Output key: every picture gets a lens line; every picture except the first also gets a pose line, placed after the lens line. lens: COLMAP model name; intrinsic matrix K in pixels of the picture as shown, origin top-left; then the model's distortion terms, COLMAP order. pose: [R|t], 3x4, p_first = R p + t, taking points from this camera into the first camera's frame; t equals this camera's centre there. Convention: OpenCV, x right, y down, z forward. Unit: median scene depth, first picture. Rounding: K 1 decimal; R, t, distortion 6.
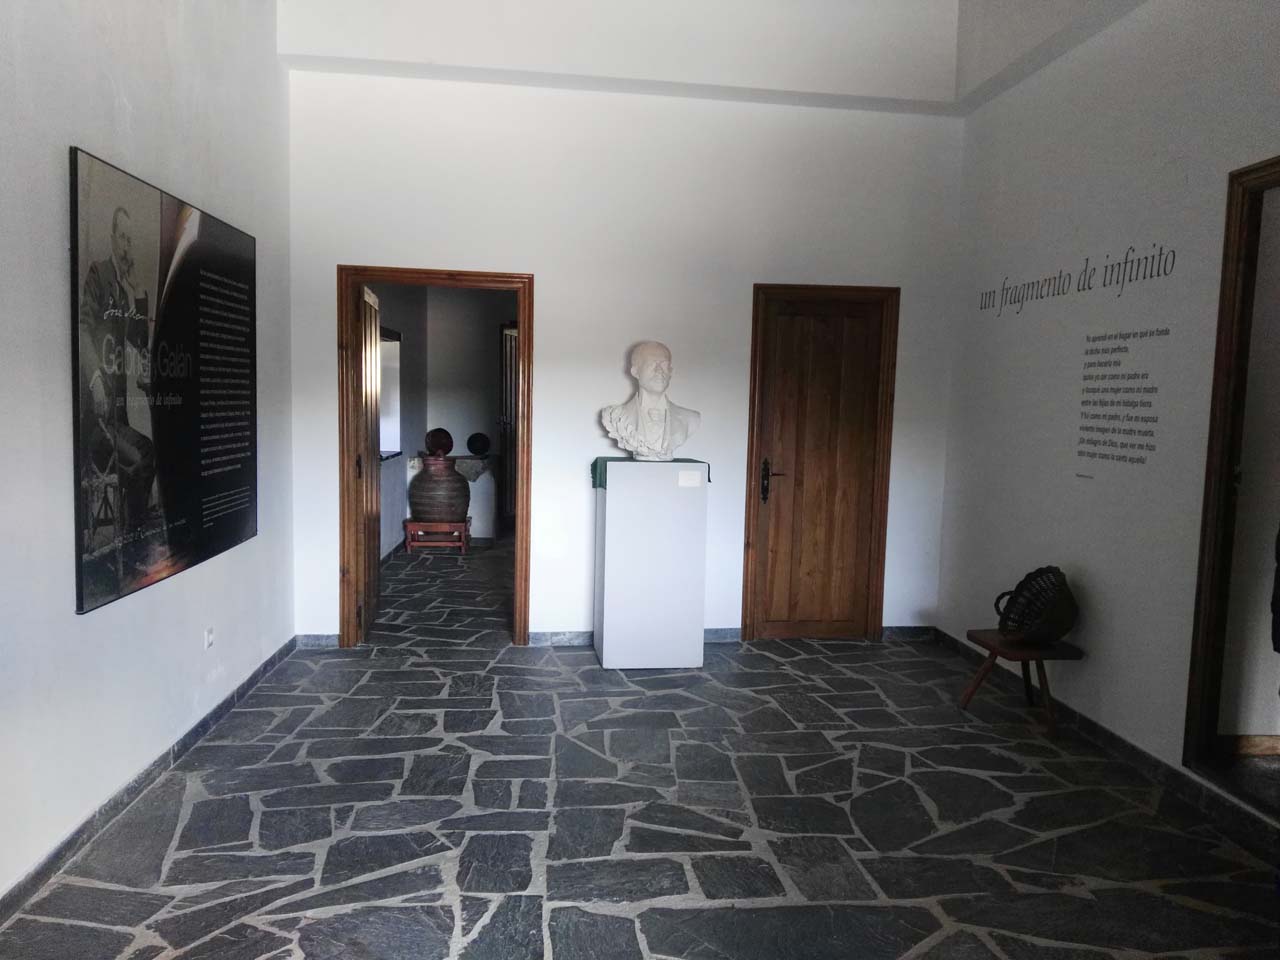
lens RADIAL K [[1017.6, 0, 644.5], [0, 1017.6, 515.0], [0, 0, 1]] dist [0.073531, -0.130183]
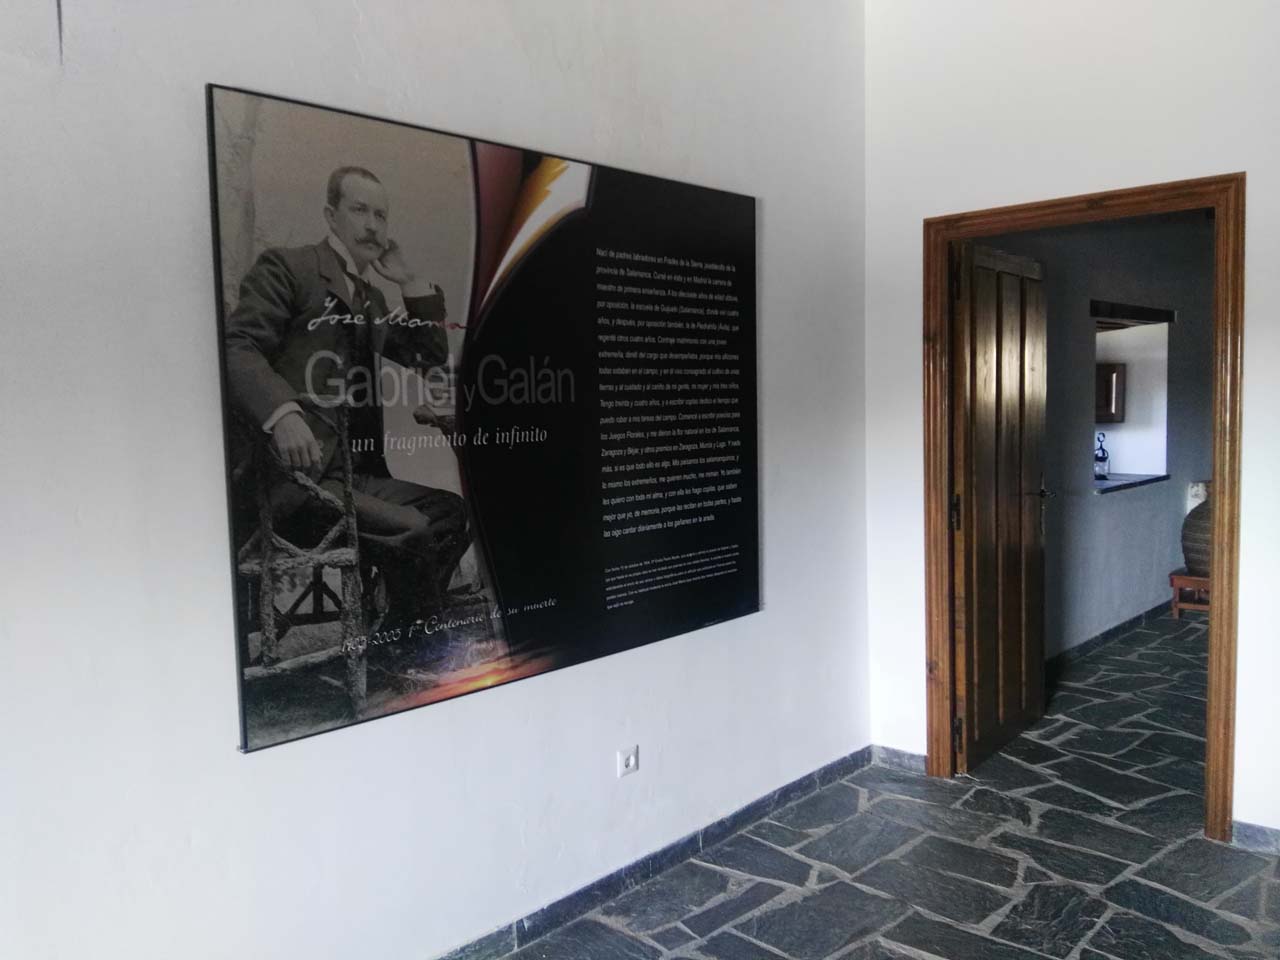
lens RADIAL K [[1017.6, 0, 660.6], [0, 1017.6, 493.8], [0, 0, 1]] dist [0.073531, -0.130183]
pose [[0.676323, 0.018874, -0.736364, 0.102681], [-0.038236, 0.999224, -0.009507, -0.055254], [0.735612, 0.034586, 0.676519, 0.478794]]
